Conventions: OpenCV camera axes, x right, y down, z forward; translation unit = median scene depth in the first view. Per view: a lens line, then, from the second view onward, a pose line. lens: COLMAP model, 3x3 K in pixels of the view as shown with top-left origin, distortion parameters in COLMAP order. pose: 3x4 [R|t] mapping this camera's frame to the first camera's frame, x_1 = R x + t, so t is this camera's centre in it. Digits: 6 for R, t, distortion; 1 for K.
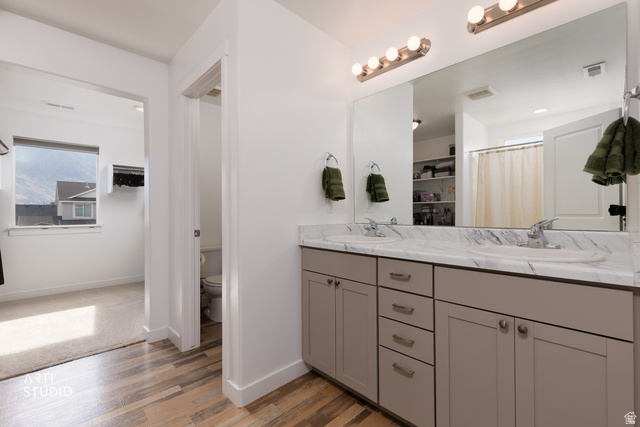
lens RADIAL K [[283.5, 0, 320.2], [0, 283.5, 212.1], [0, 0, 1]] dist [0.001216, 0.000370]
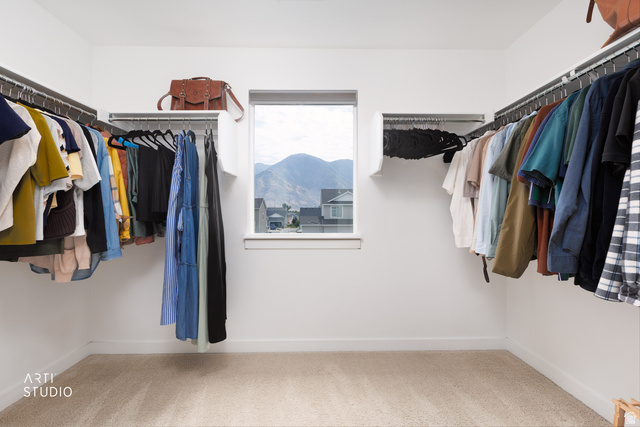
lens RADIAL K [[283.5, 0, 320.2], [0, 283.5, 212.1], [0, 0, 1]] dist [0.001216, 0.000370]
pose [[0.728745, -0.006392, -0.684755, -0.078670], [0.004862, 0.999980, -0.004160, 0.000565], [0.684768, -0.000298, 0.728761, 0.094617]]
